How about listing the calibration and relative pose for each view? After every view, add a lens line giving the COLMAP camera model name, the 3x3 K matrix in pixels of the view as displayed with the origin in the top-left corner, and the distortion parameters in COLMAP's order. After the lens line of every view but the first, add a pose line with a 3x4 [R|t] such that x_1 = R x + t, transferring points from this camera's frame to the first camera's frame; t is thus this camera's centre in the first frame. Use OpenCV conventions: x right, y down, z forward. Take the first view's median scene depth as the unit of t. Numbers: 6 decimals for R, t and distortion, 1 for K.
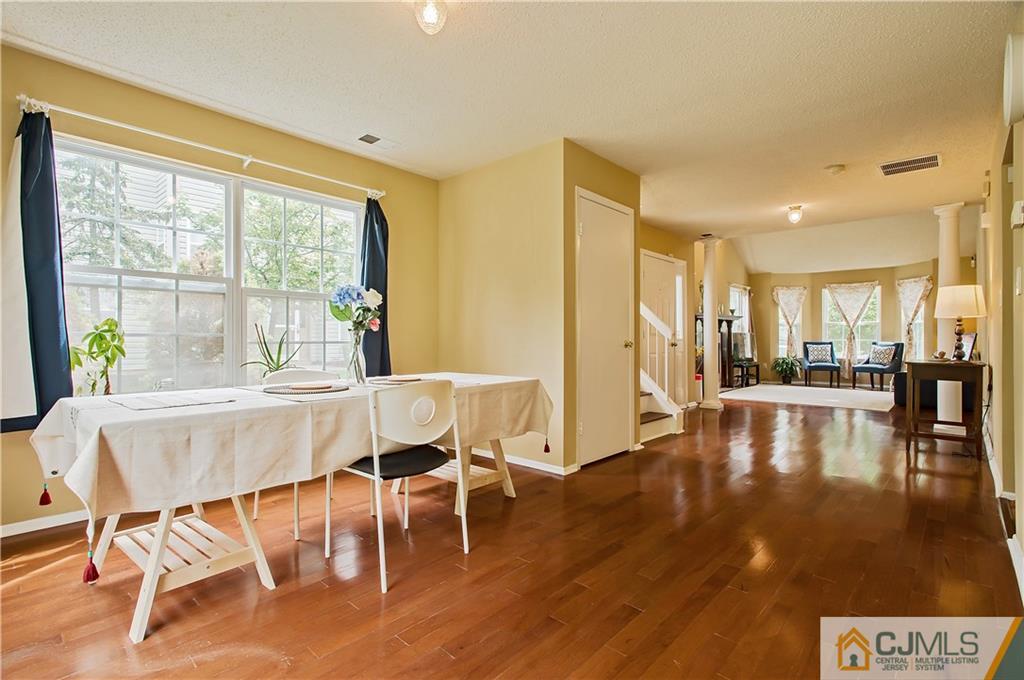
lens RADIAL K [[475.2, 0, 512.0], [0, 475.2, 335.4], [0, 0, 1]] dist [0.009950, -0.000604]
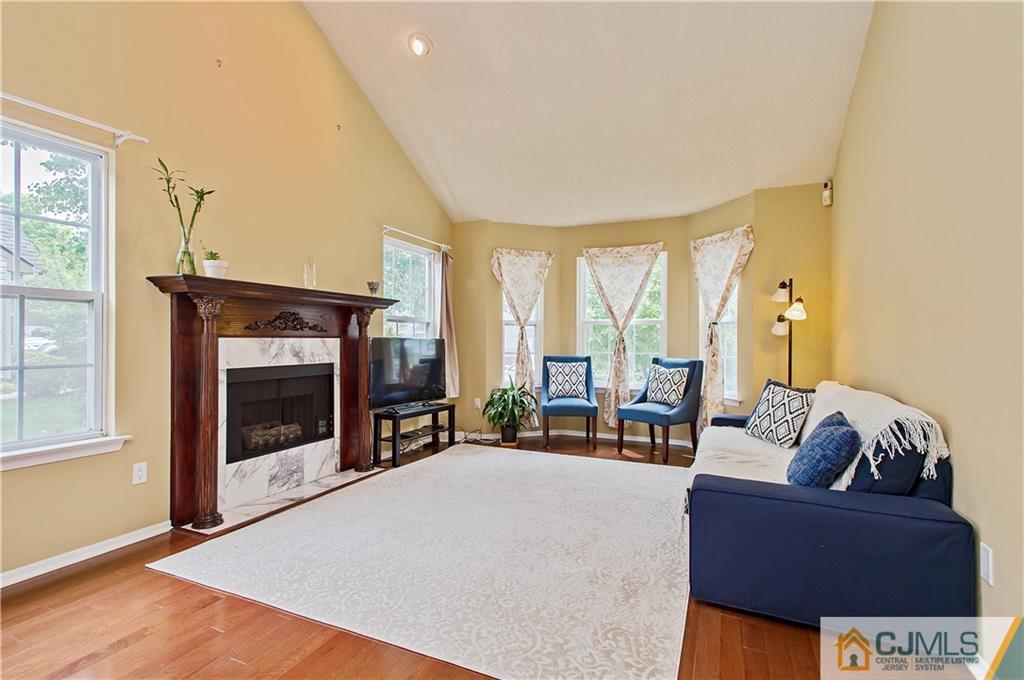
lens RADIAL K [[475.2, 0, 513.1], [0, 475.2, 341.9], [0, 0, 1]] dist [0.009950, -0.000604]
pose [[0.941401, 0.004525, 0.337258, 0.411320], [-0.006548, 0.999967, 0.004860, -0.004741], [-0.337225, -0.006783, 0.941400, 0.531468]]
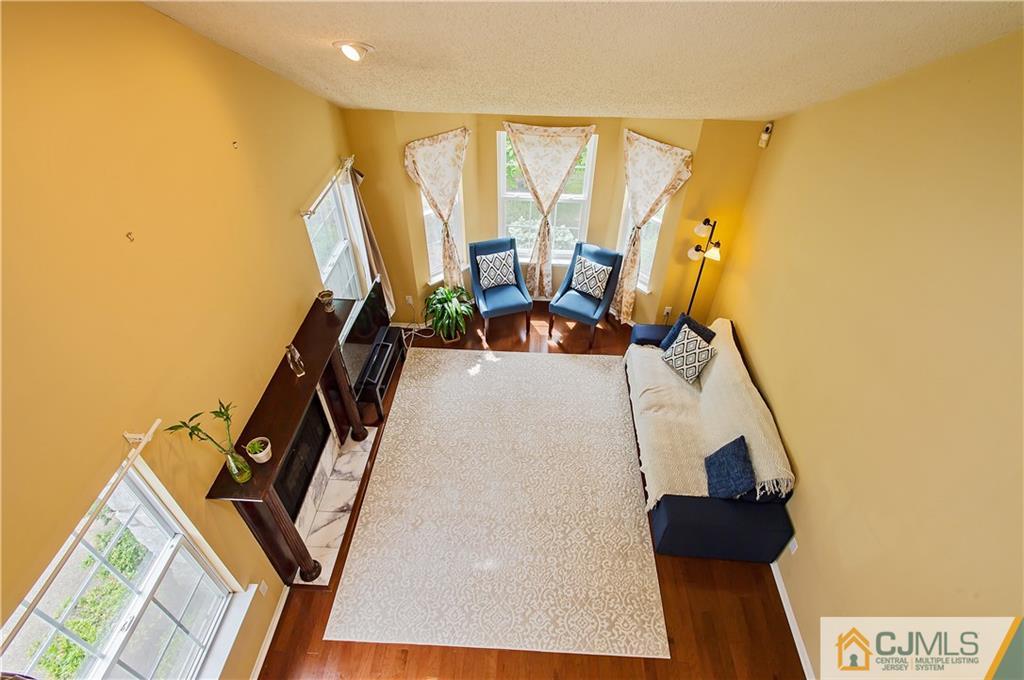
lens RADIAL K [[515.8, 0, 512.7], [0, 515.8, 342.9], [0, 0, 1]] dist [0.002774, -0.000194]
pose [[0.758233, -0.429346, 0.490658, 0.338165], [-0.007931, 0.746432, 0.665415, -0.279698], [-0.651936, -0.508431, 0.562564, 0.619331]]
